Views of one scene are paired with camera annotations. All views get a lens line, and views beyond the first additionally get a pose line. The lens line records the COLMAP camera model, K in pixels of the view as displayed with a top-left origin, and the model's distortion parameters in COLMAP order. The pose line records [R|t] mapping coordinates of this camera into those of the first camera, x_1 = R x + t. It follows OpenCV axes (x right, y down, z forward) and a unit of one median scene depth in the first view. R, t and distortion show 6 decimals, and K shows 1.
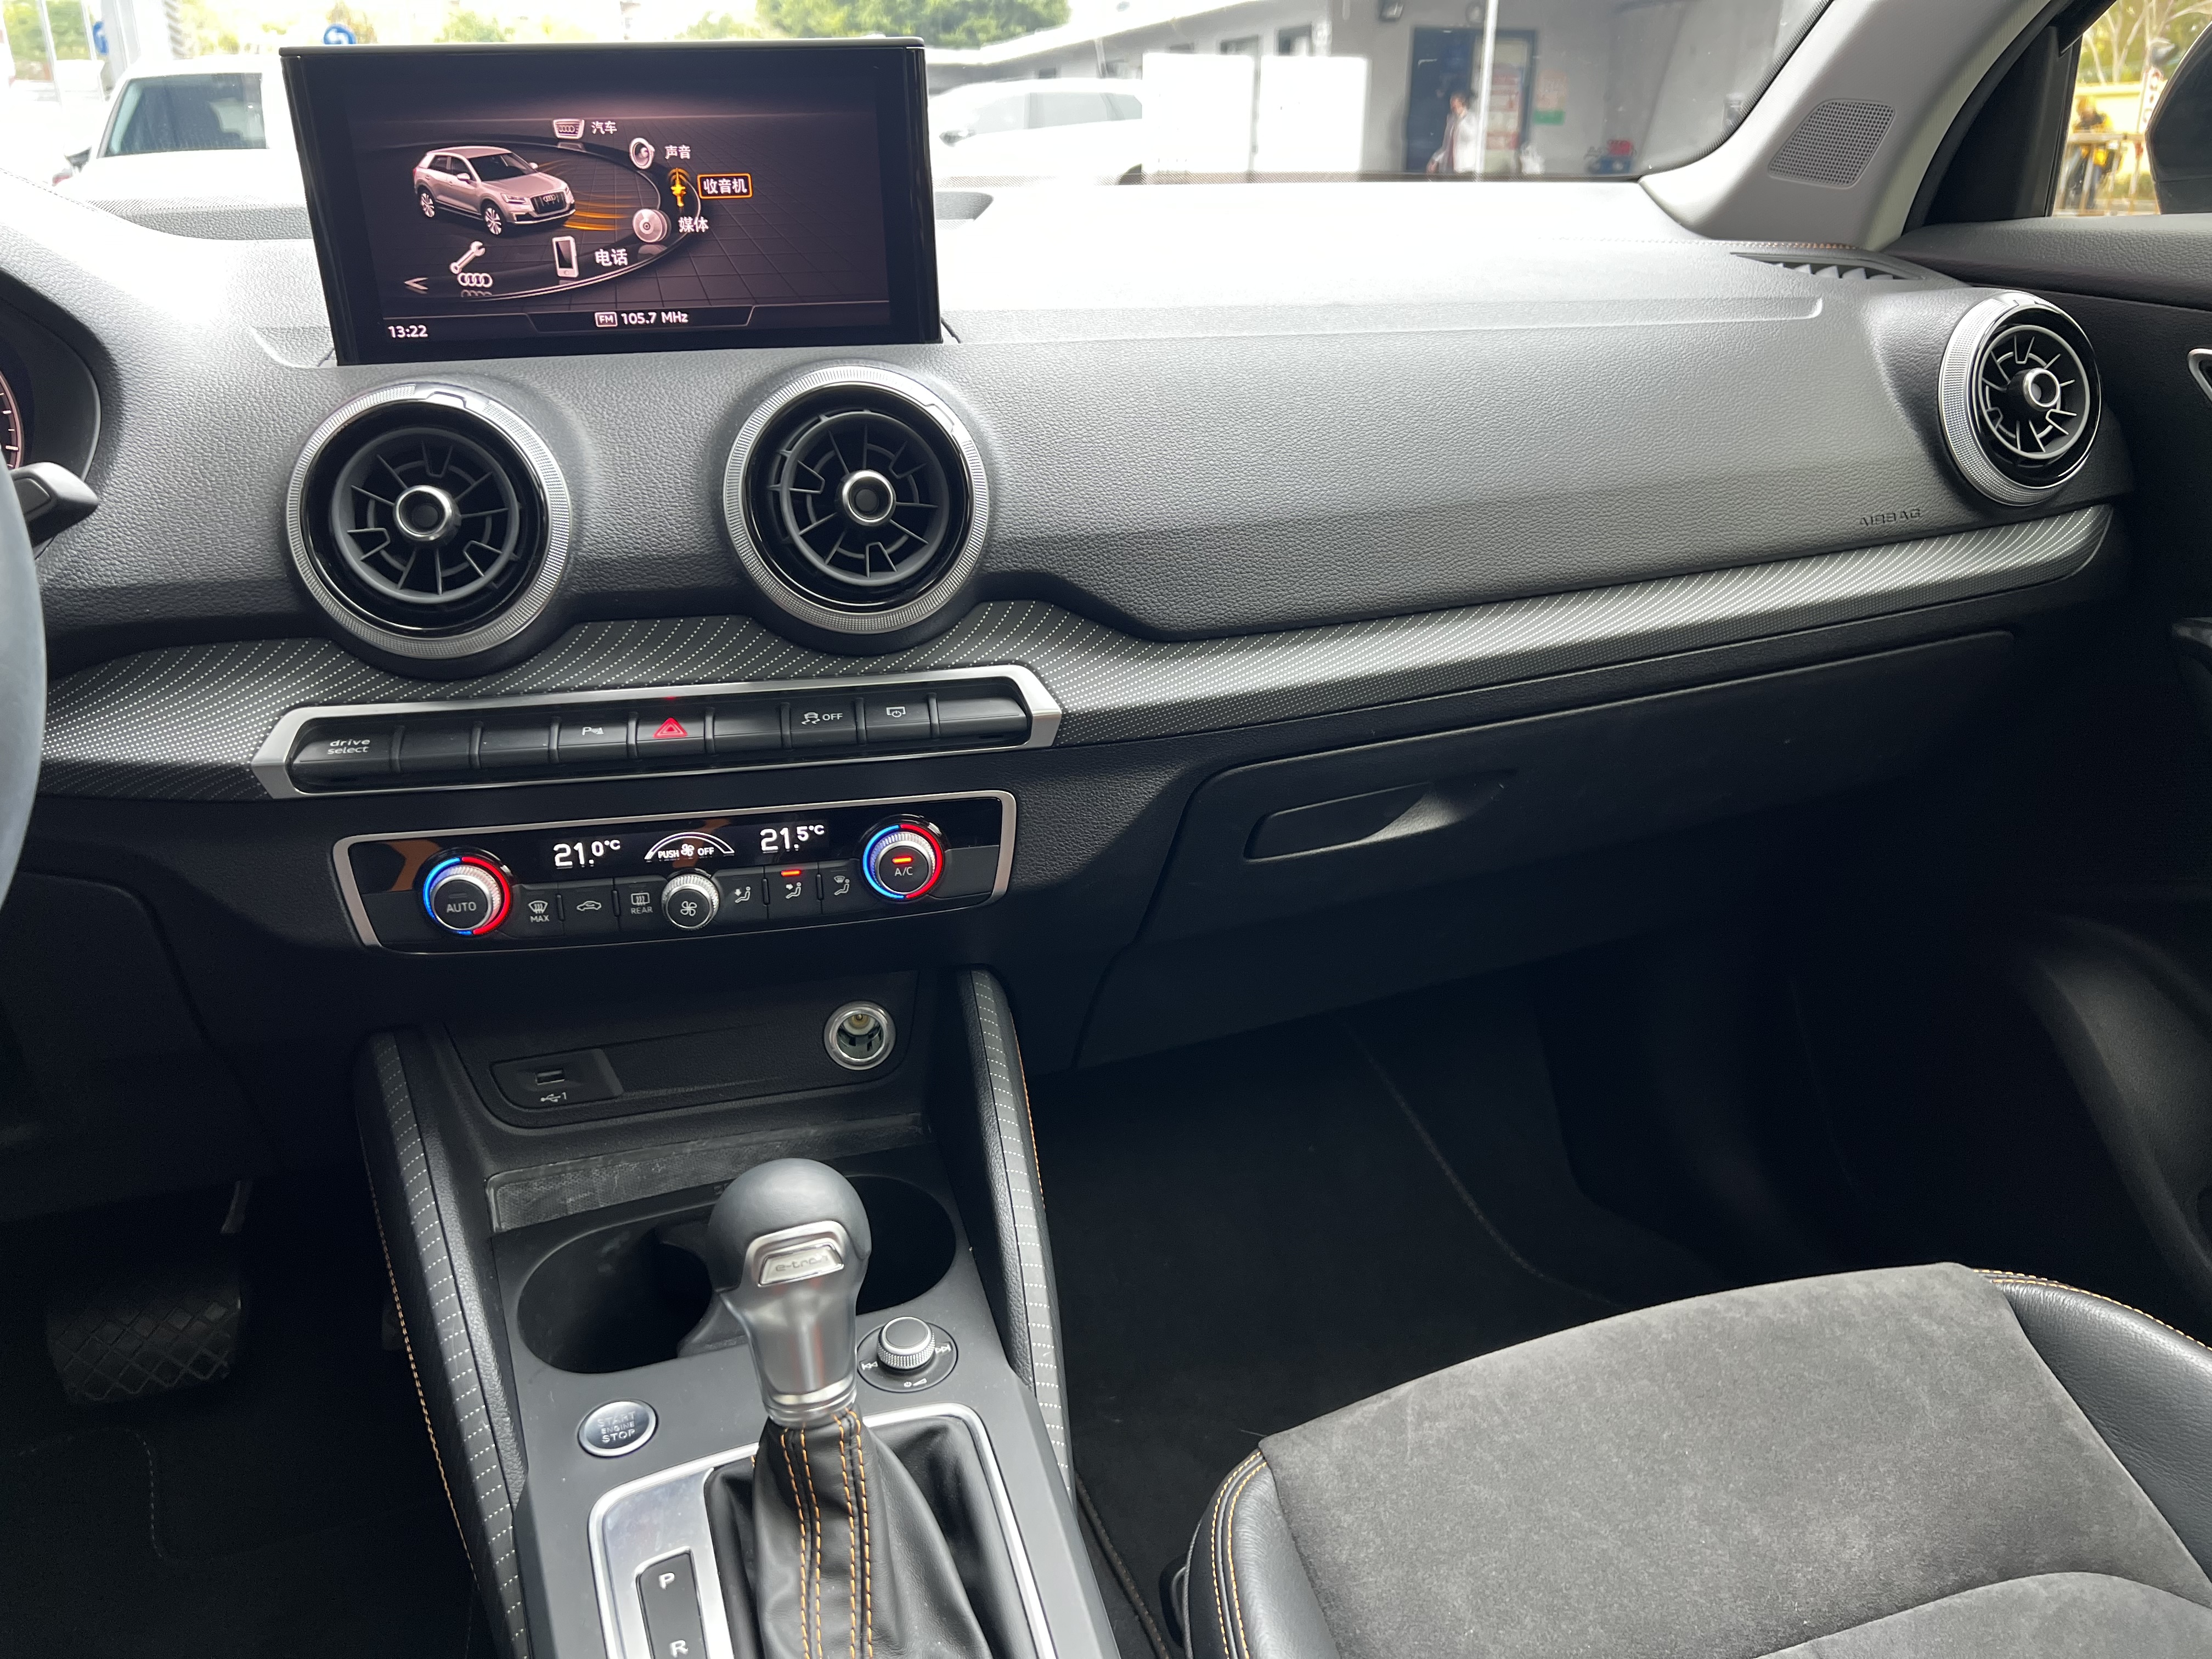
lens RADIAL K [[1673.7, 0, 1095.9], [0, 1673.7, 830.2], [0, 0, 1]] dist [0.044504, -0.067121]
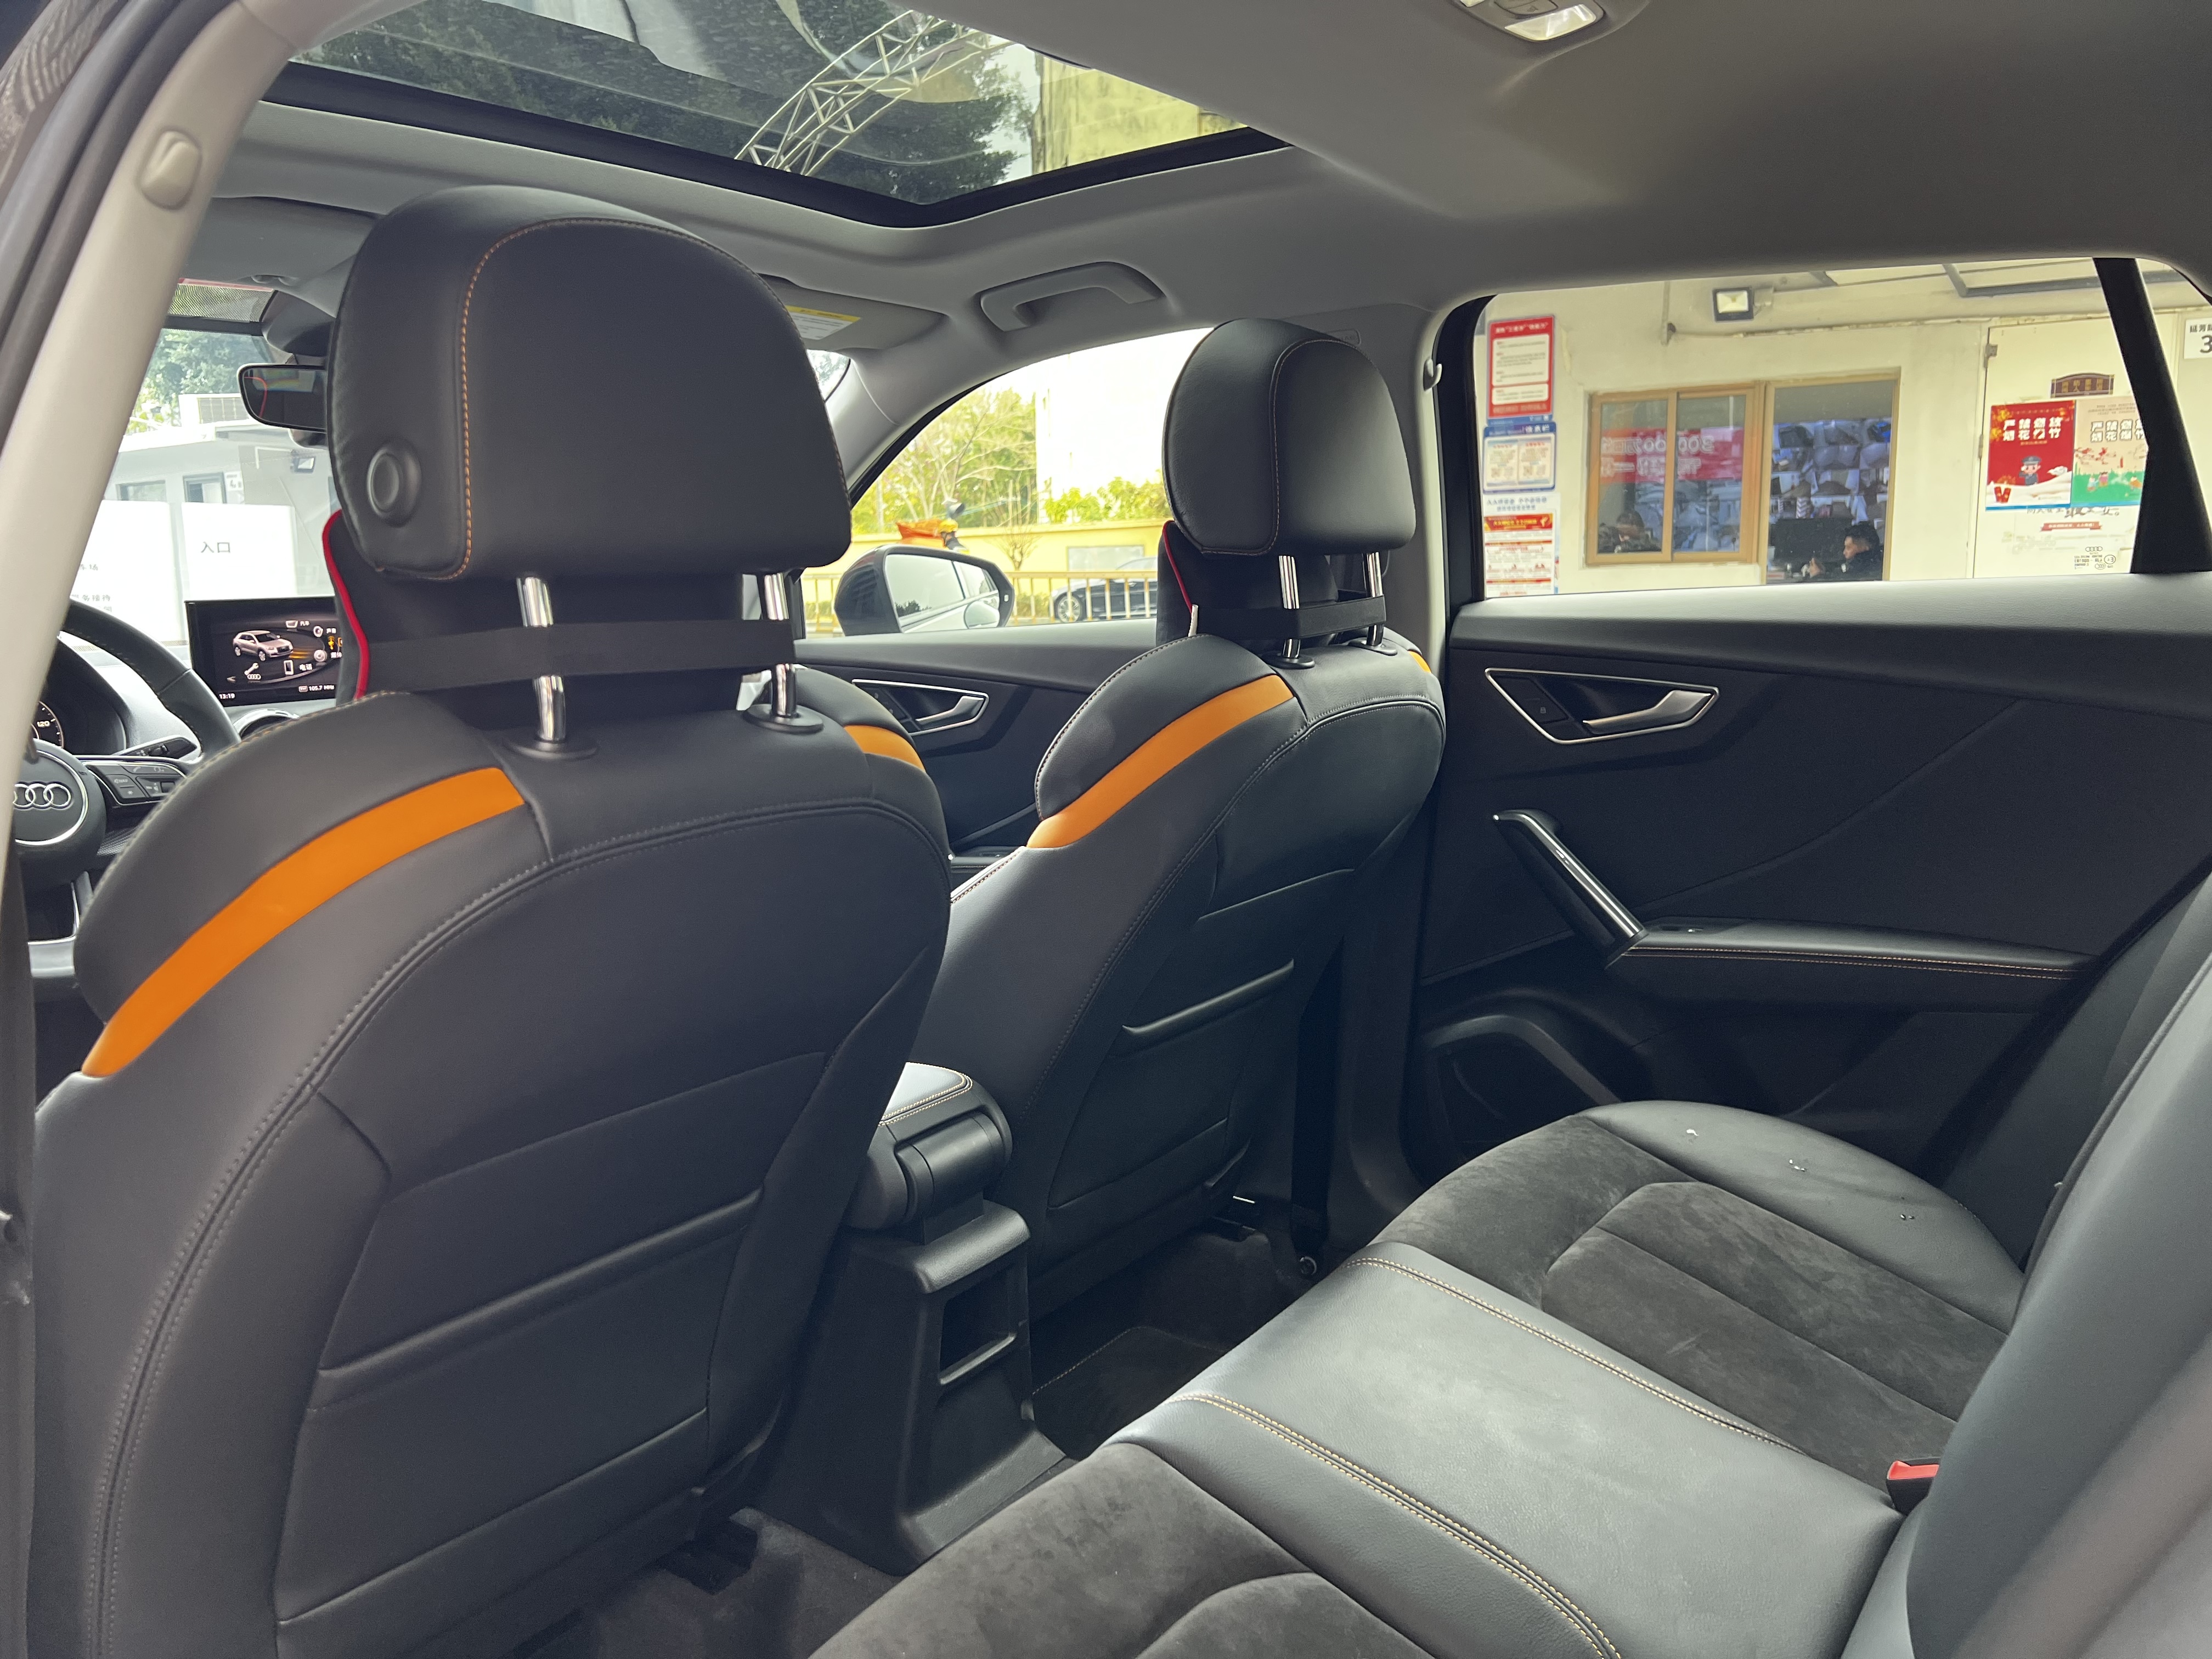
lens RADIAL K [[1669.0, 0, 1114.3], [0, 1669.0, 830.3], [0, 0, 1]] dist [0.028988, -0.024965]
pose [[0.817969, -0.092024, 0.567855, -0.798785], [0.222312, 0.960998, -0.164497, 0.669532], [-0.530570, 0.260794, 0.806525, -1.868014]]
